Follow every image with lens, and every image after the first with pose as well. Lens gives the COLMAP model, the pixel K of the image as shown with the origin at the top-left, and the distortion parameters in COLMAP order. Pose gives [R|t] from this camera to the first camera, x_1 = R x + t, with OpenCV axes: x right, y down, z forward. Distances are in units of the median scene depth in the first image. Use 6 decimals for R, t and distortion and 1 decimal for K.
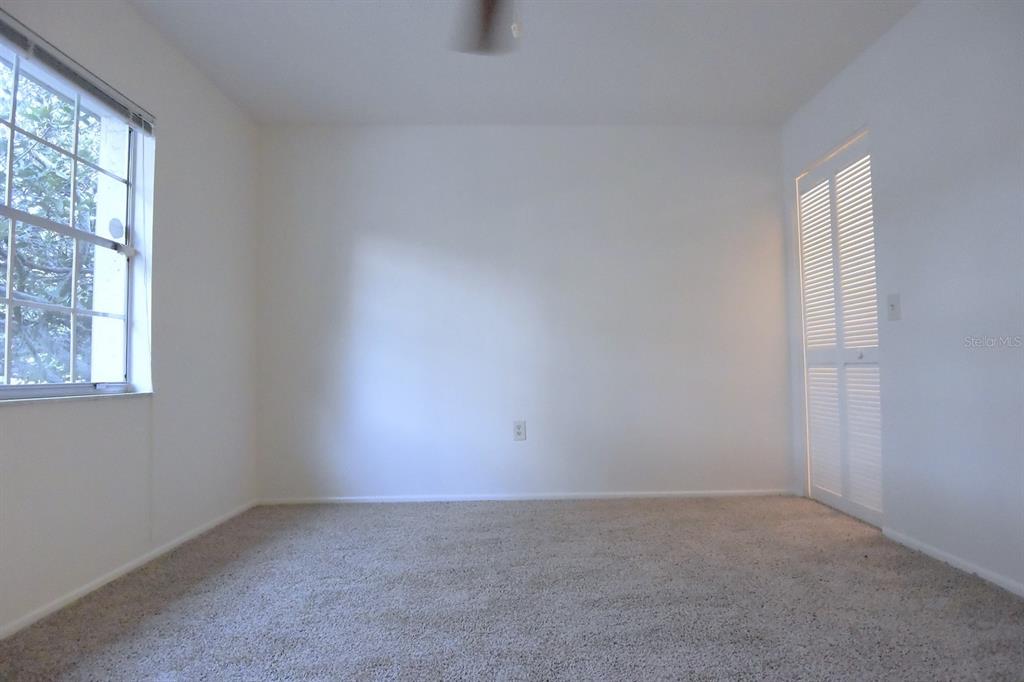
lens RADIAL K [[532.0, 0, 516.1], [0, 532.0, 340.2], [0, 0, 1]] dist [0.001648, -0.022592]
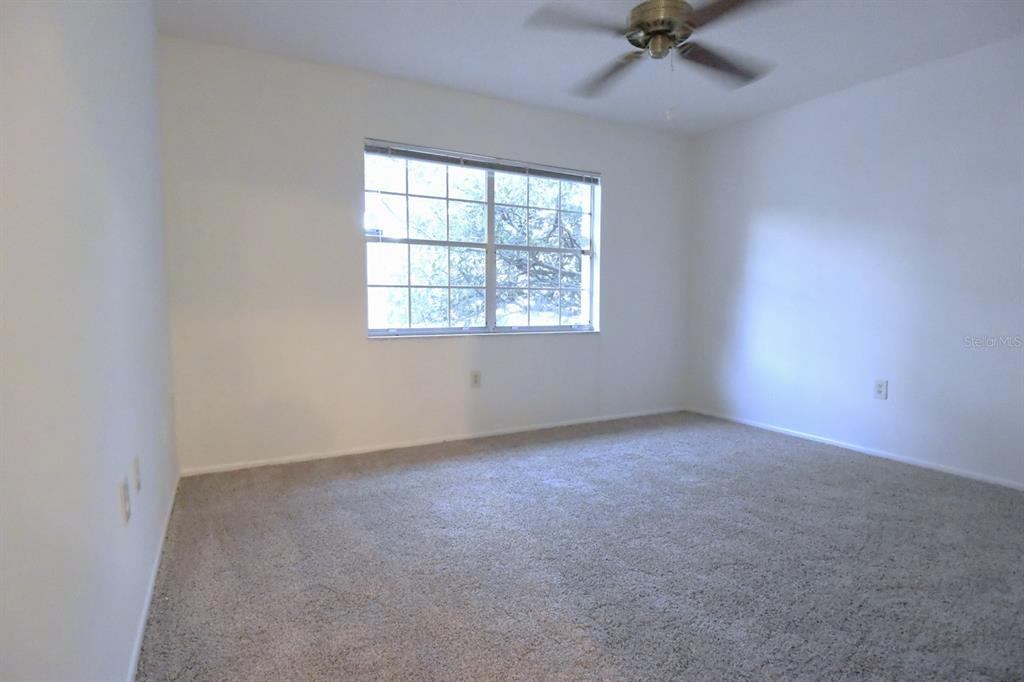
lens RADIAL K [[532.0, 0, 516.1], [0, 532.0, 340.2], [0, 0, 1]] dist [0.001648, -0.022592]
pose [[0.452666, 0.075198, -0.888503, 0.797315], [0.038228, 0.993885, 0.103593, -0.070784], [0.890860, -0.080858, 0.447024, -0.067811]]
